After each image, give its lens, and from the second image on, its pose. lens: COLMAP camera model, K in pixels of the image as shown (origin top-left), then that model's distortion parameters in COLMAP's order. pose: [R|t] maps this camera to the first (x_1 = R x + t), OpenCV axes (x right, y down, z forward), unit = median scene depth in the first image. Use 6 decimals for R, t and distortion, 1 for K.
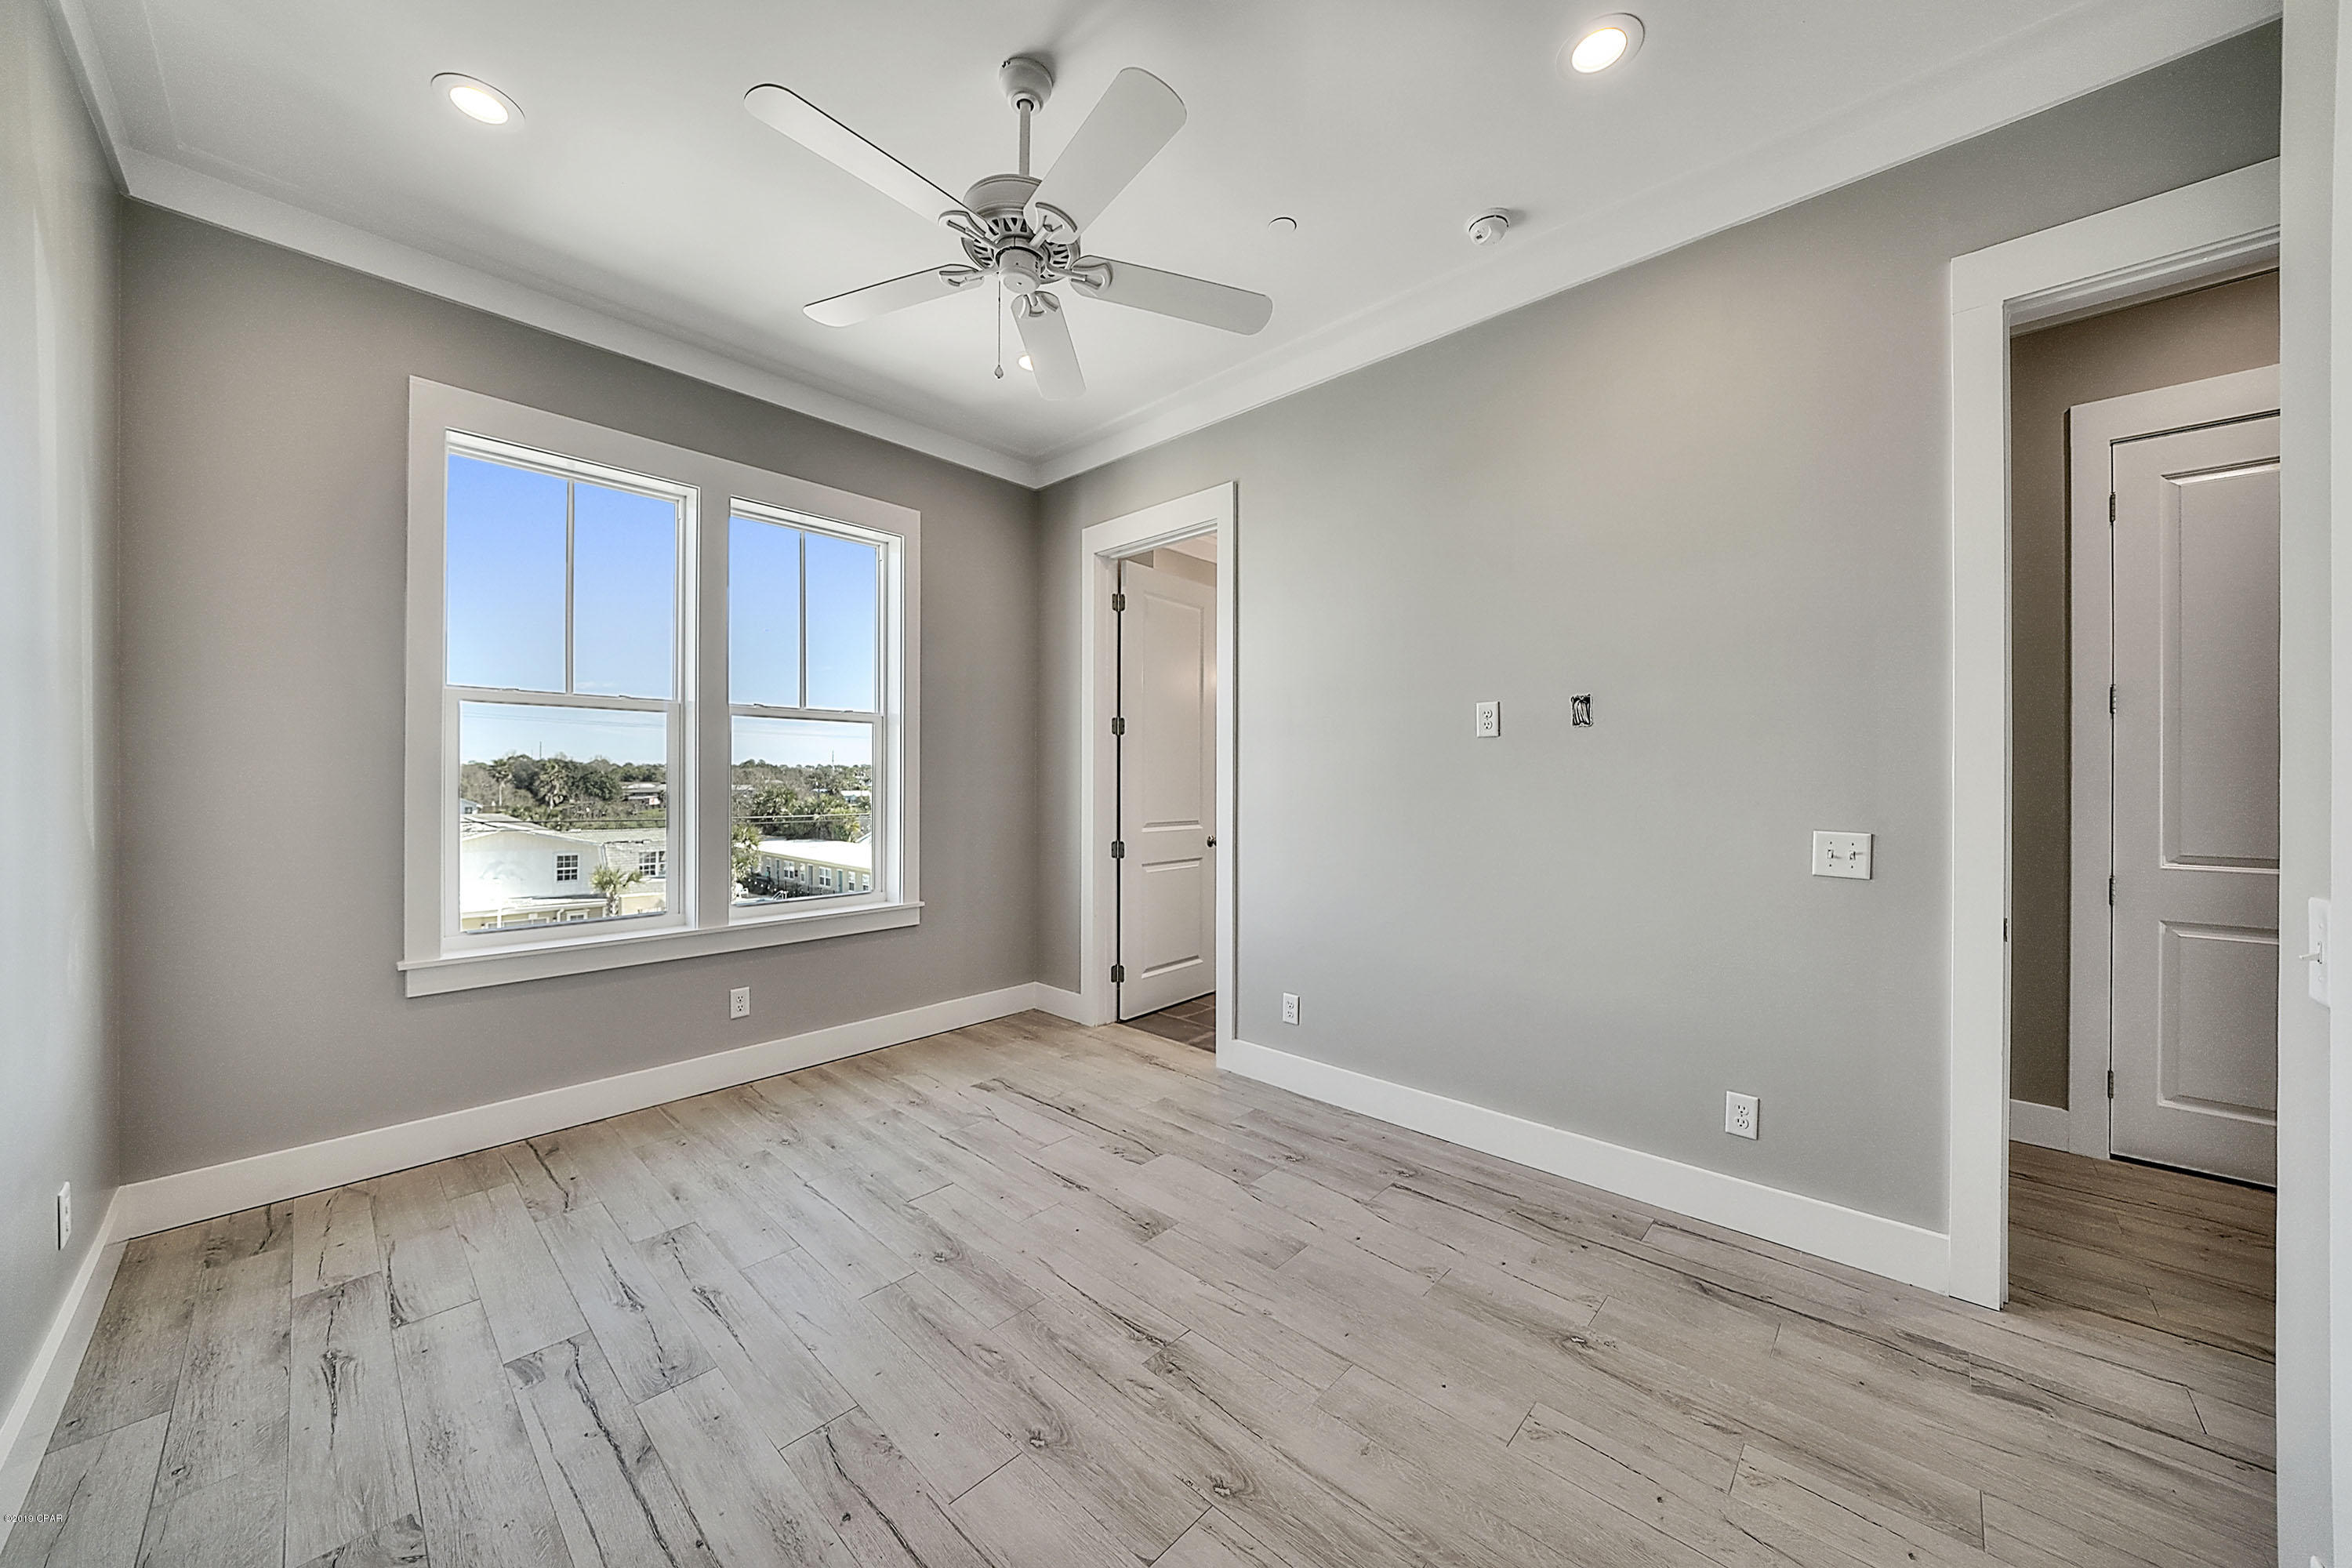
lens RADIAL K [[823.0, 0, 1165.7], [0, 823.0, 776.5], [0, 0, 1]] dist [-0.013433, -0.000001]
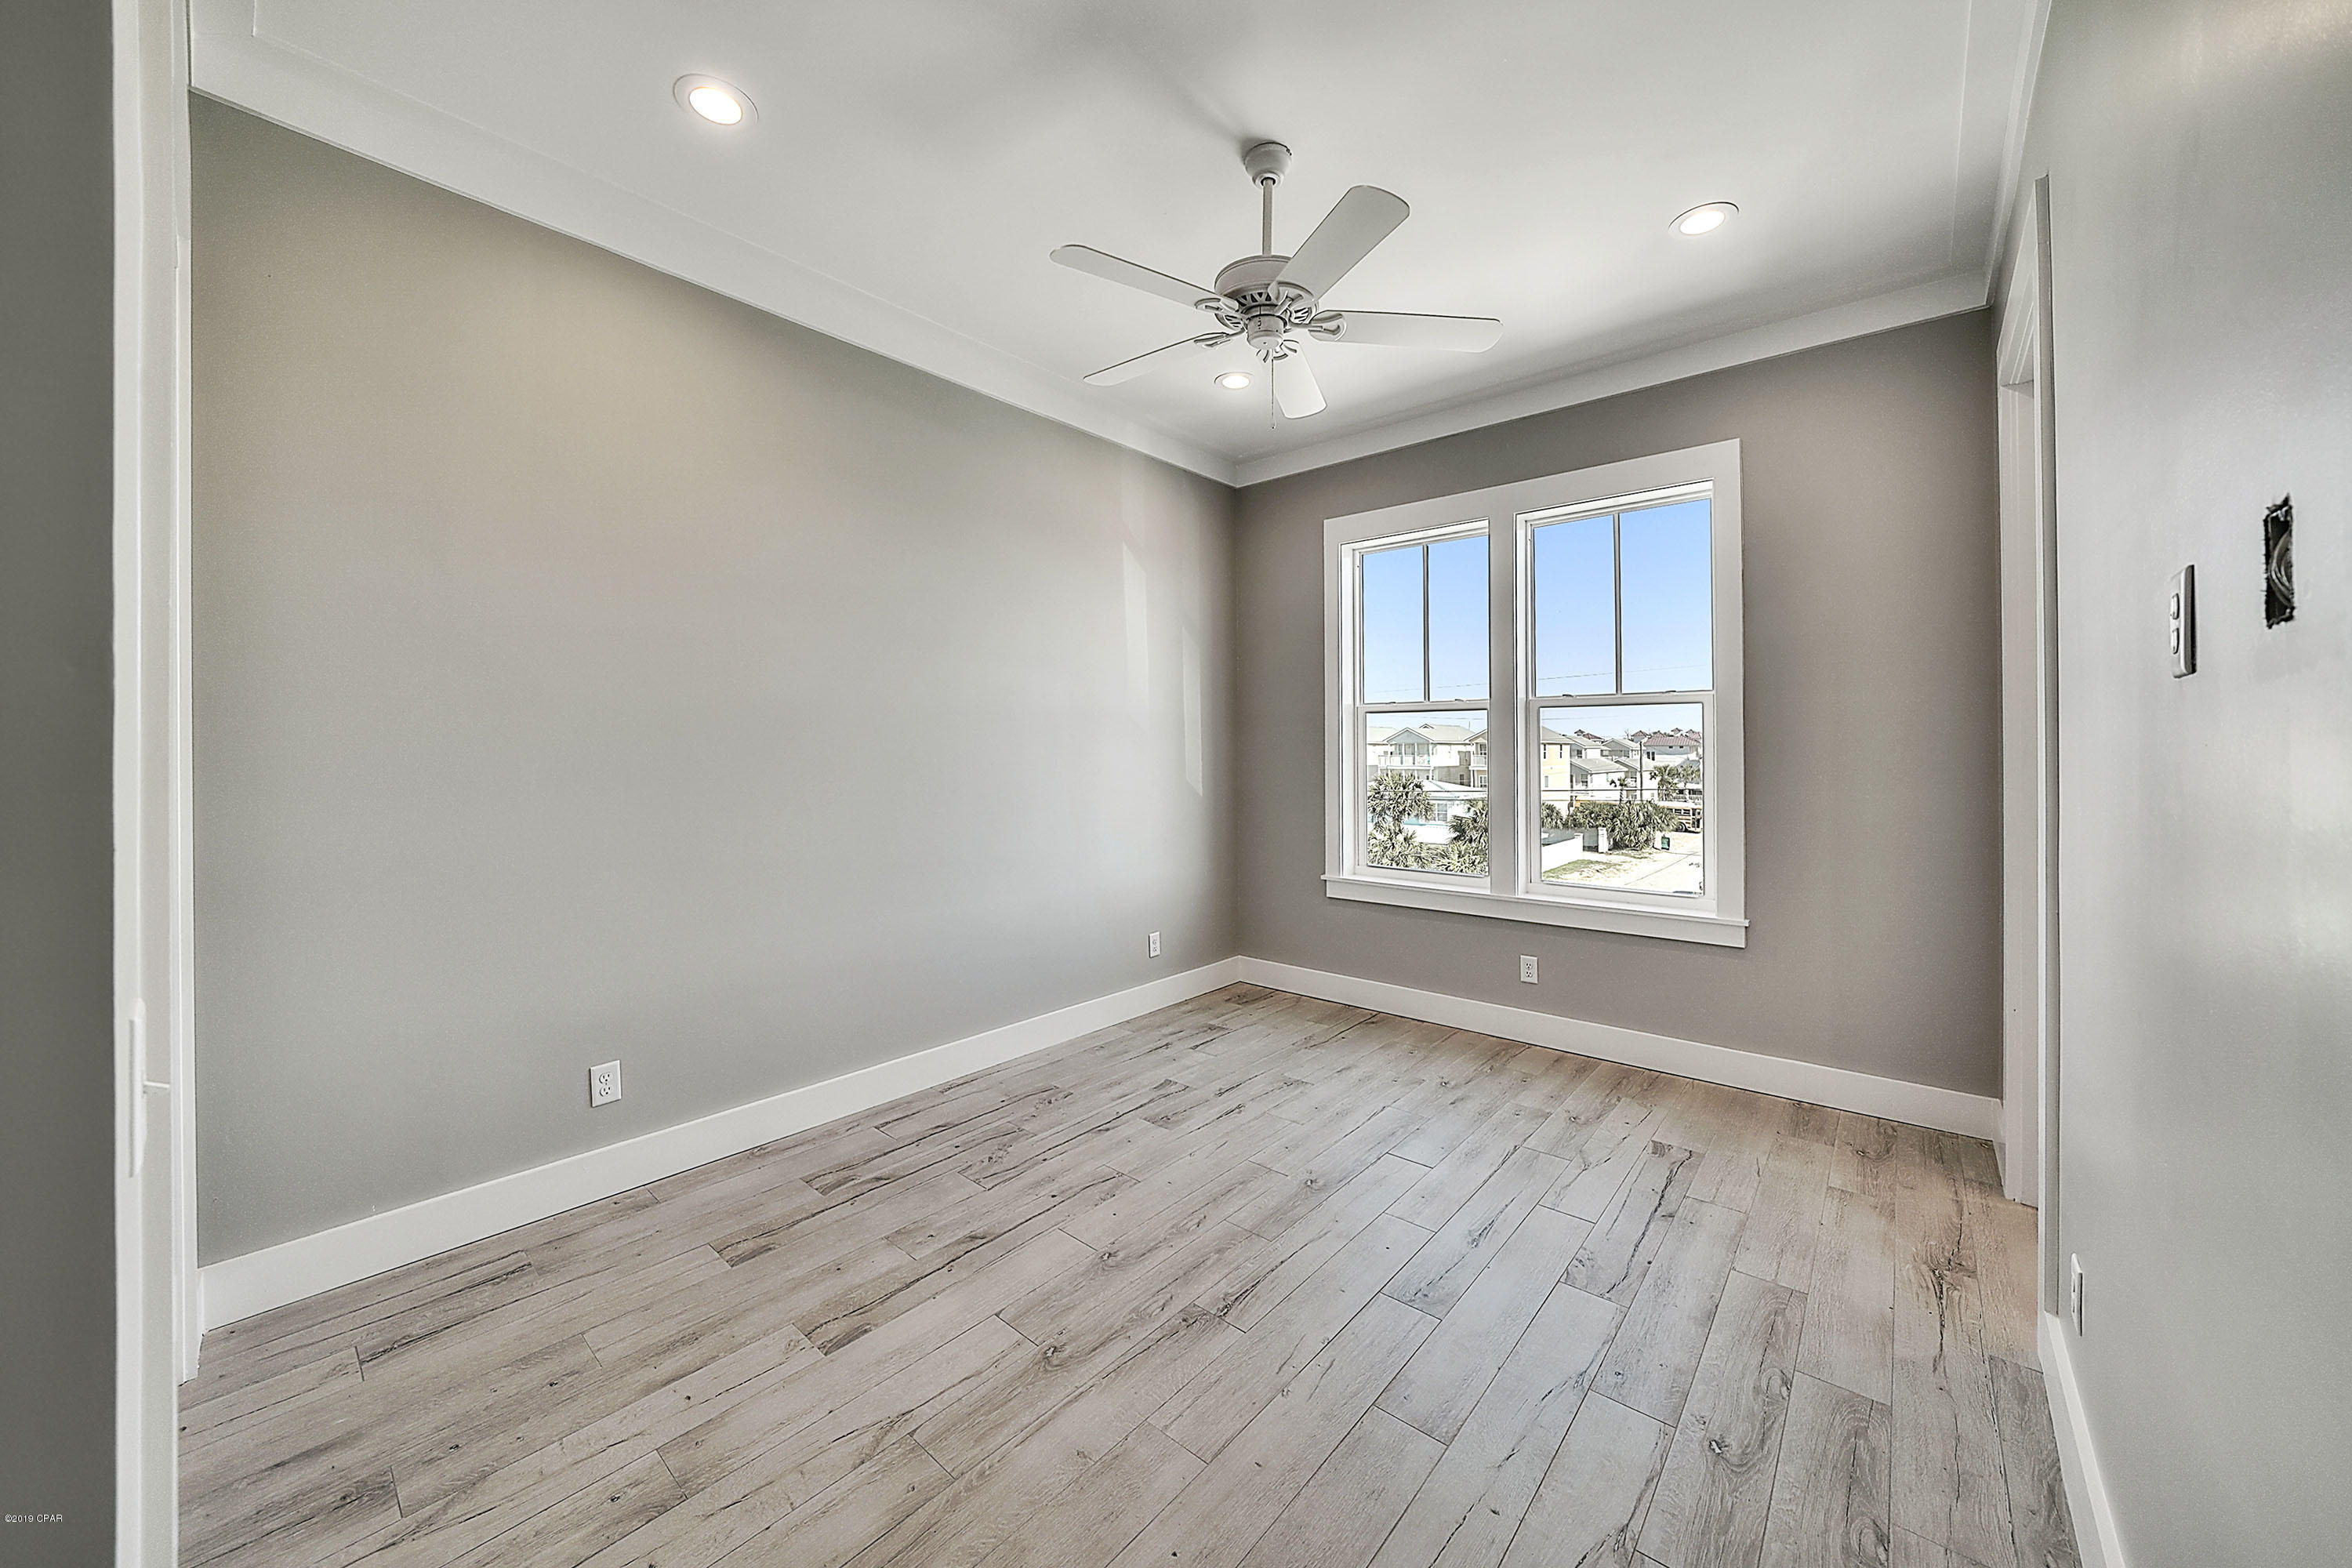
lens RADIAL K [[829.3, 0, 1190.7], [0, 829.3, 753.3], [0, 0, 1]] dist [-0.012948, -0.000081]
pose [[0.055287, 0.000613, -0.998470, 0.720489], [0.003006, 0.999995, 0.000780, -0.021973], [0.998466, -0.003045, 0.055285, 0.616314]]
